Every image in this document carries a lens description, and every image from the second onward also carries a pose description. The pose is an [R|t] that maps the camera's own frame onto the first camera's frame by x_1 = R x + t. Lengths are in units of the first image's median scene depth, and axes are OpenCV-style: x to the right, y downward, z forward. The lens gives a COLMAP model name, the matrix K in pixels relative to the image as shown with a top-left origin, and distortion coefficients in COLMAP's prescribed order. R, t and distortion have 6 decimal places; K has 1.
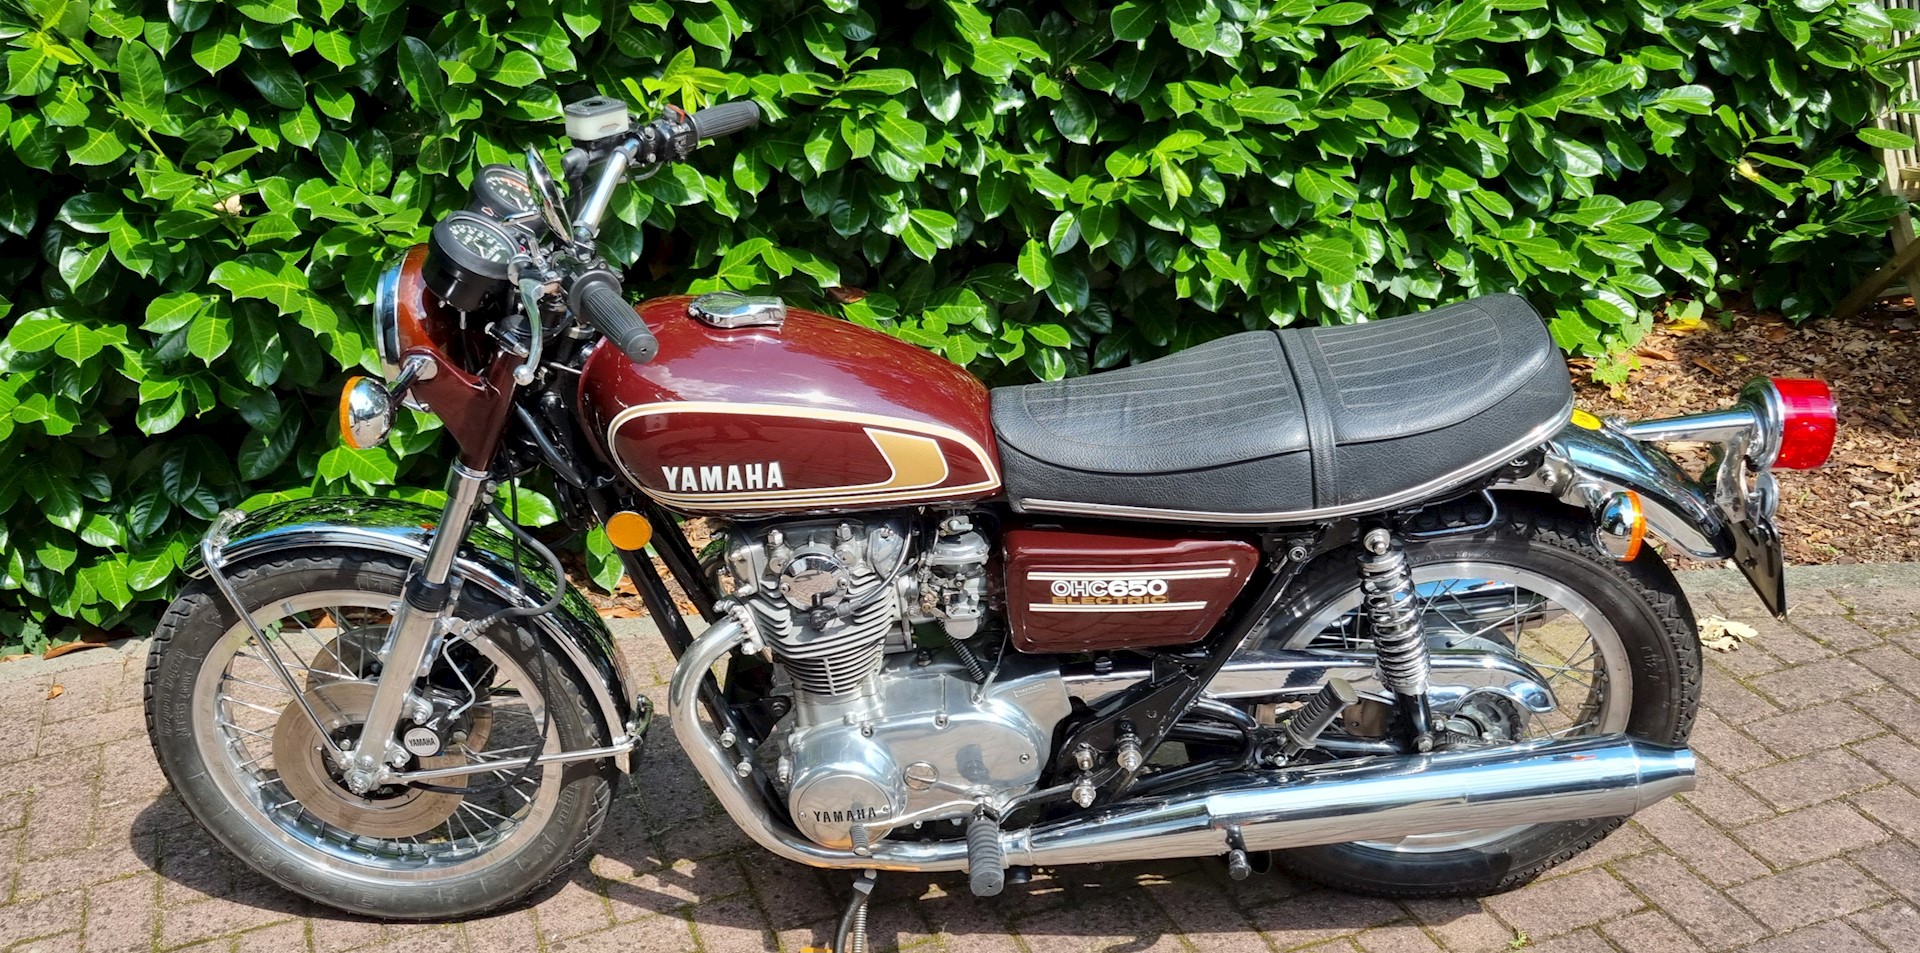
lens RADIAL K [[1760.9, 0, 853.0], [0, 1760.9, 513.6], [0, 0, 1]] dist [0.035334, 0.001612]
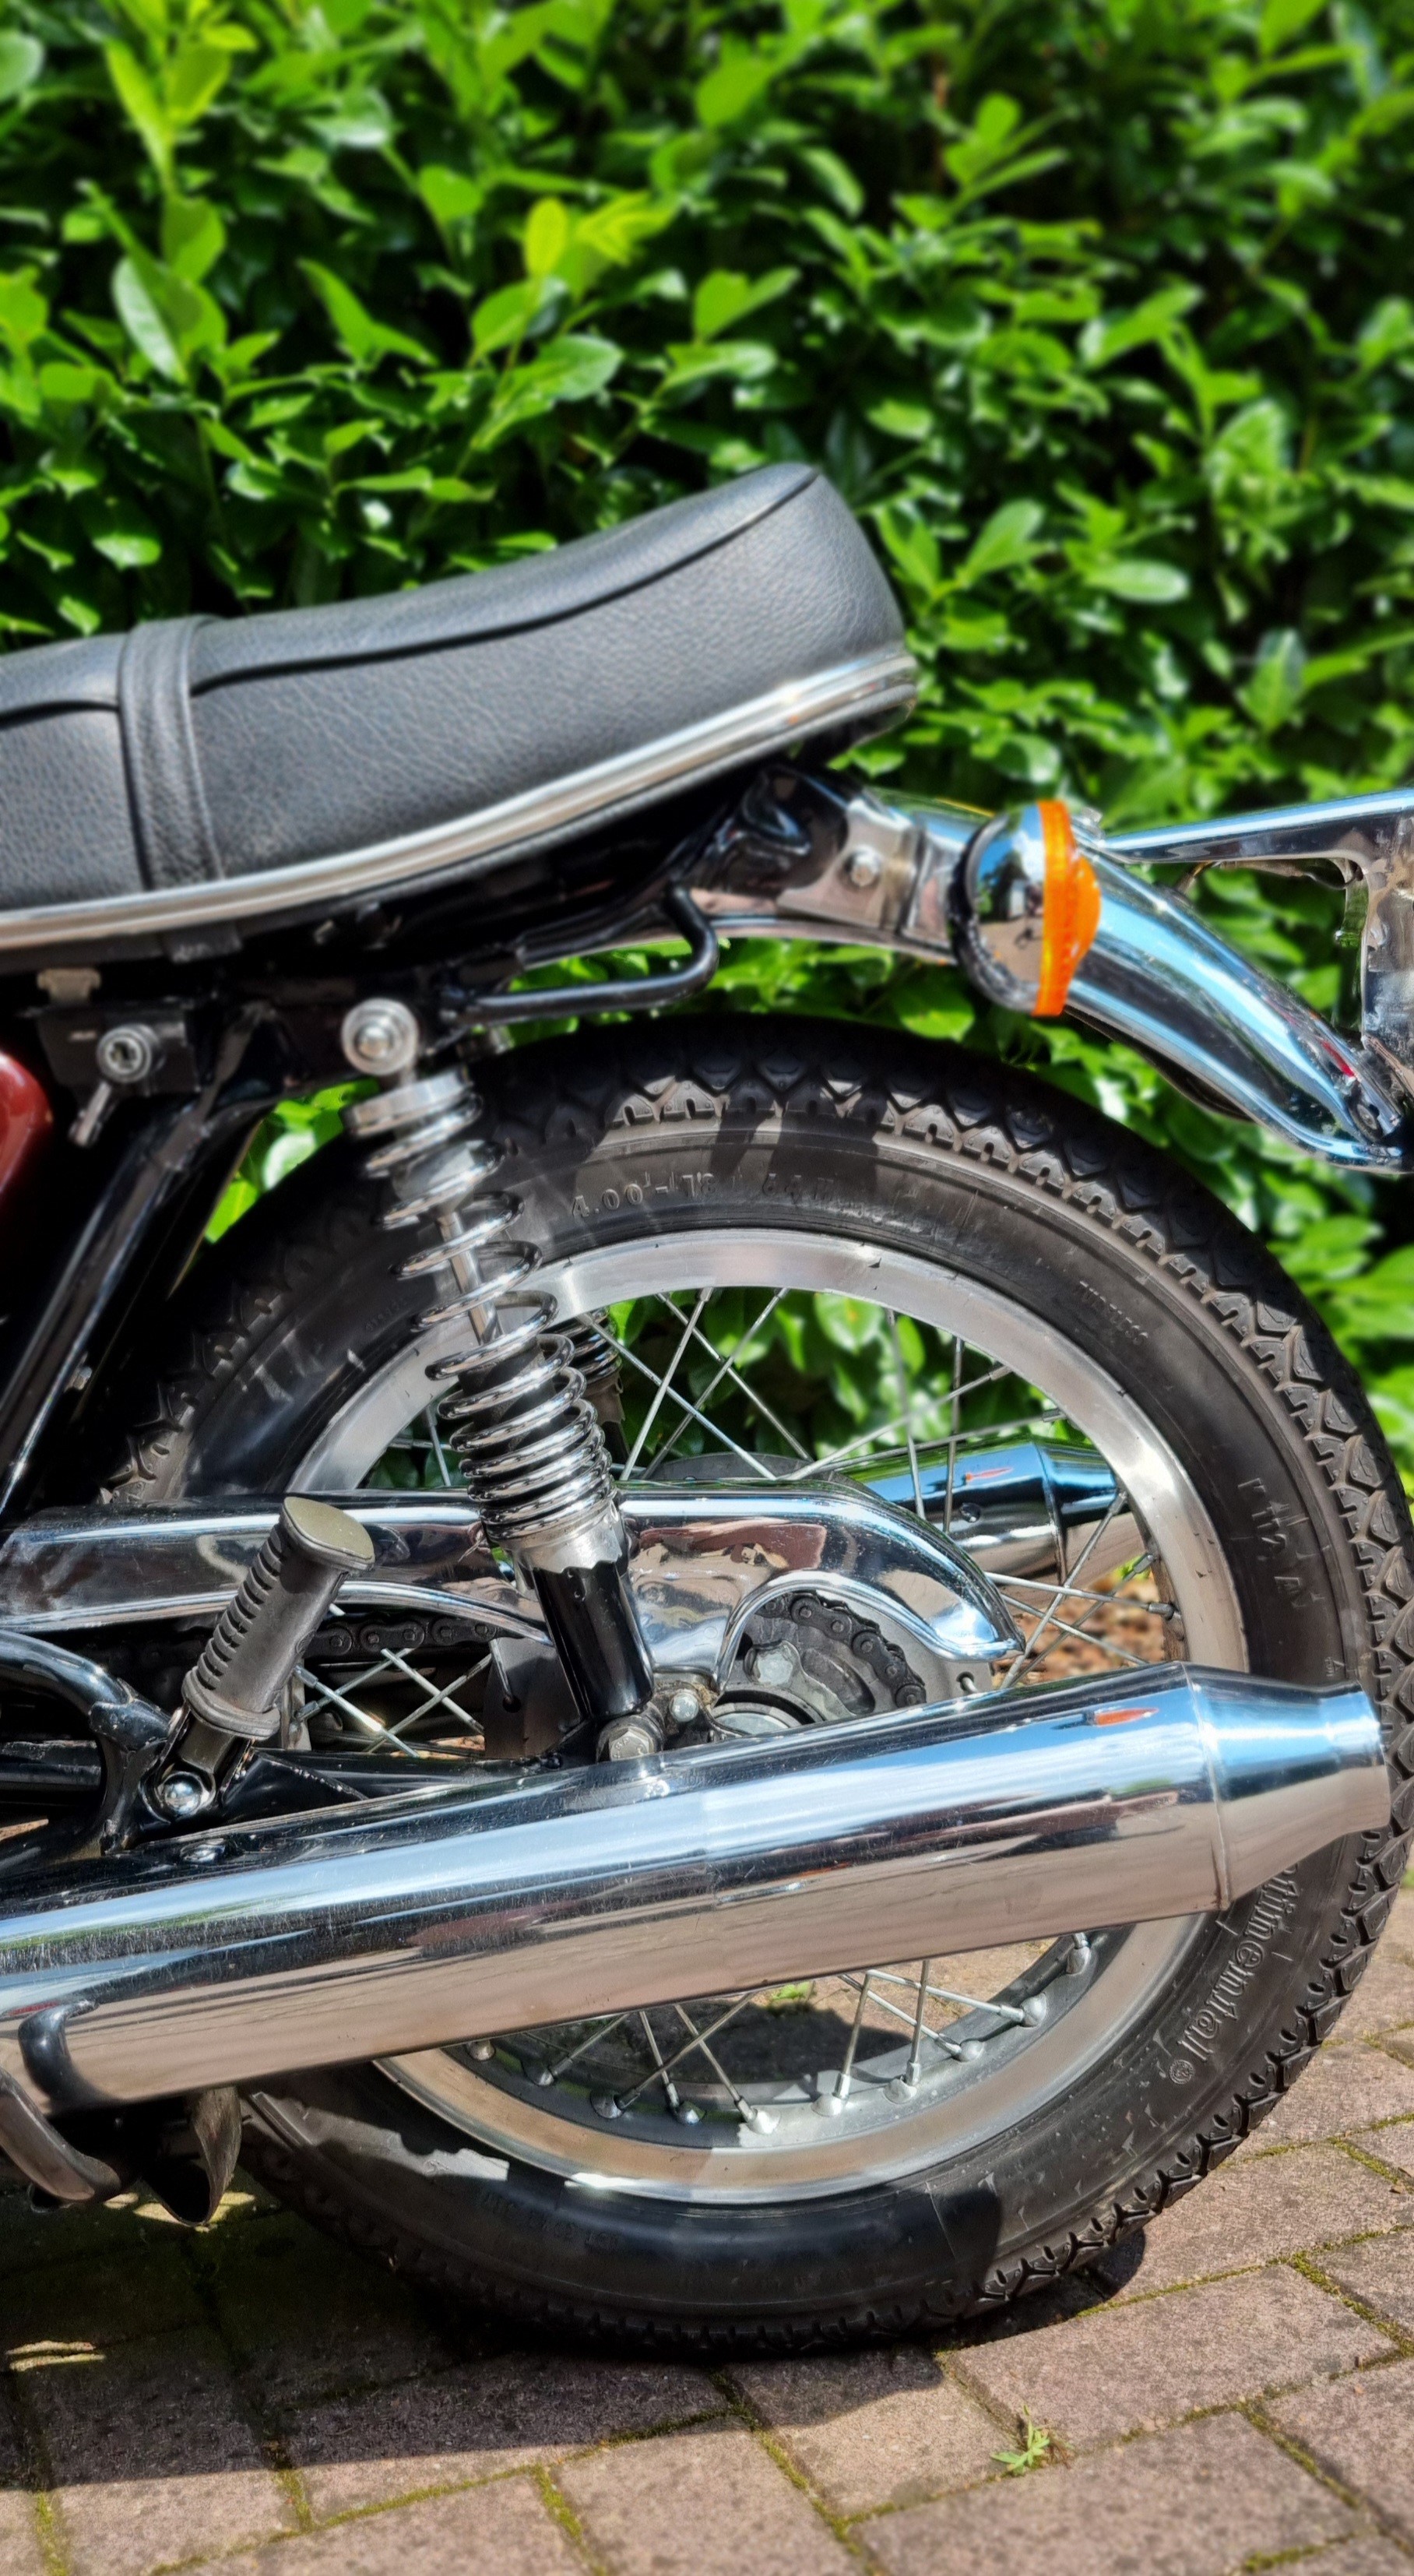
lens RADIAL K [[2391.4, 0, 714.5], [0, 2391.4, 1357.1], [0, 0, 1]] dist [0.035364, 0.000000]
pose [[0.997563, 0.000349, 0.069772, 0.285663], [0.023117, 0.941852, -0.335233, 0.197912], [-0.065831, 0.336029, 0.939548, 0.508560]]
